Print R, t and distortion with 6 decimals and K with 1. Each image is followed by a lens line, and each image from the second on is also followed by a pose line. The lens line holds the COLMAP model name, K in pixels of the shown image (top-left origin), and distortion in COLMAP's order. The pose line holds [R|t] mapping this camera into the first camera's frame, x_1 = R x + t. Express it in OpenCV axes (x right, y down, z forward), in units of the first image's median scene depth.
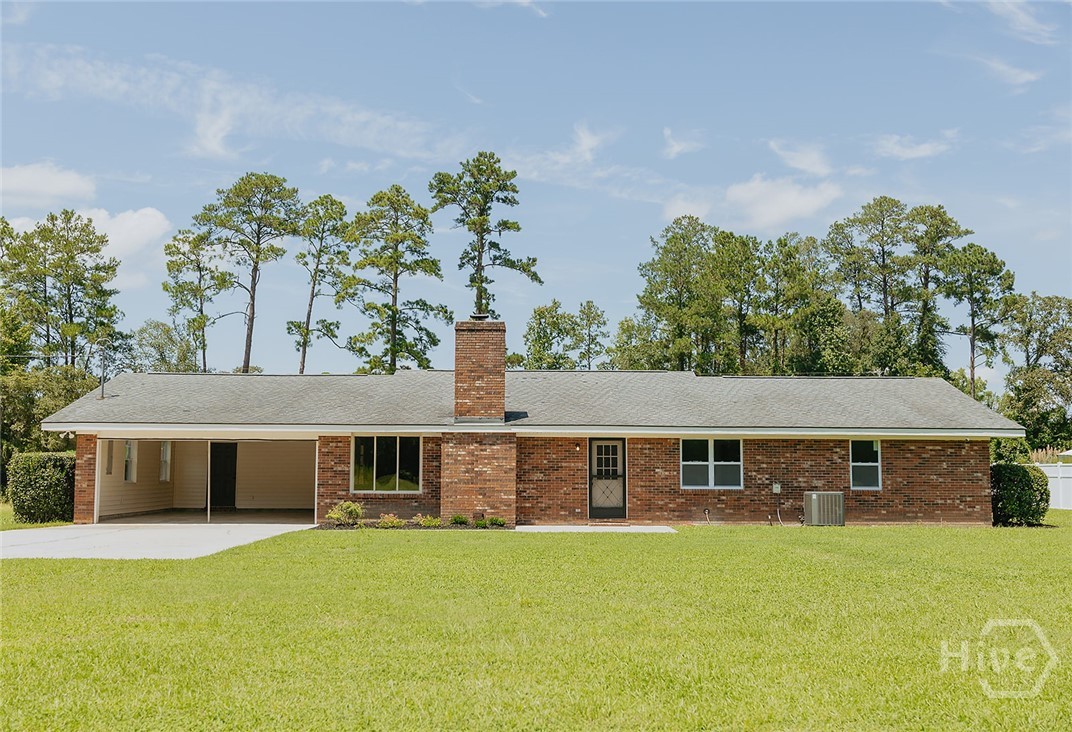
lens RADIAL K [[1020.0, 0, 536.0], [0, 1020.0, 366.0], [0, 0, 1]] dist [-0.009034, -0.085943]
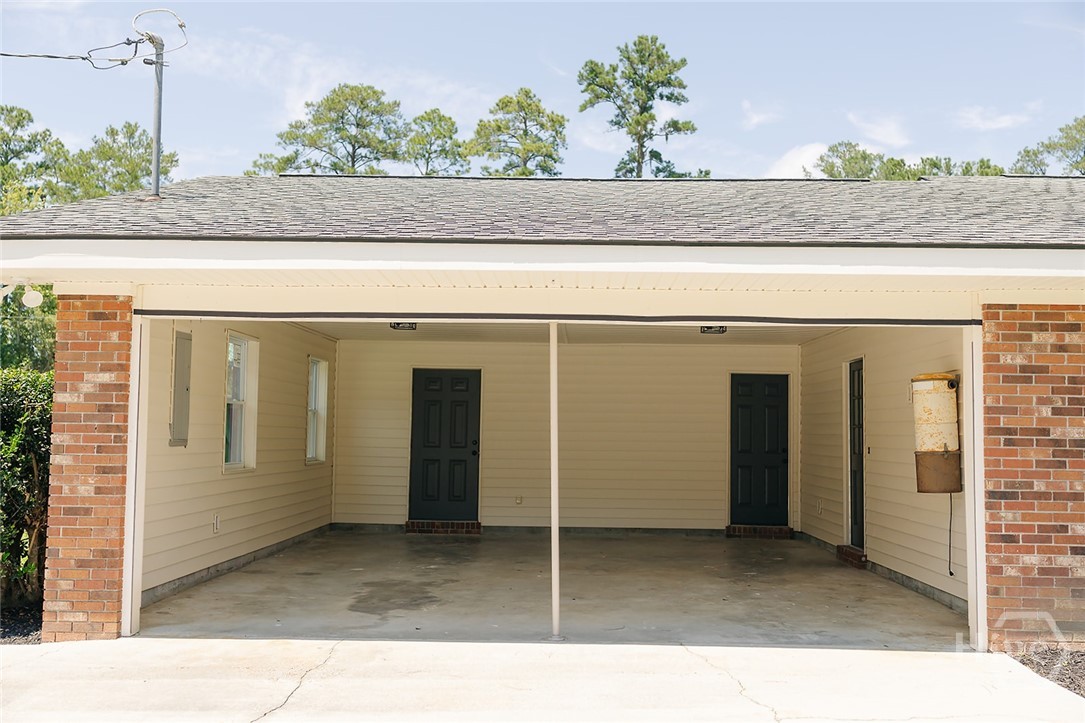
lens RADIAL K [[1024.5, 0, 542.5], [0, 1024.5, 361.5], [0, 0, 1]] dist [0.007173, -0.097600]
pose [[0.998288, 0.005961, -0.058189, -0.075142], [-0.004326, 0.999594, 0.028176, 0.018483], [0.058333, -0.027876, 0.997908, 0.179188]]
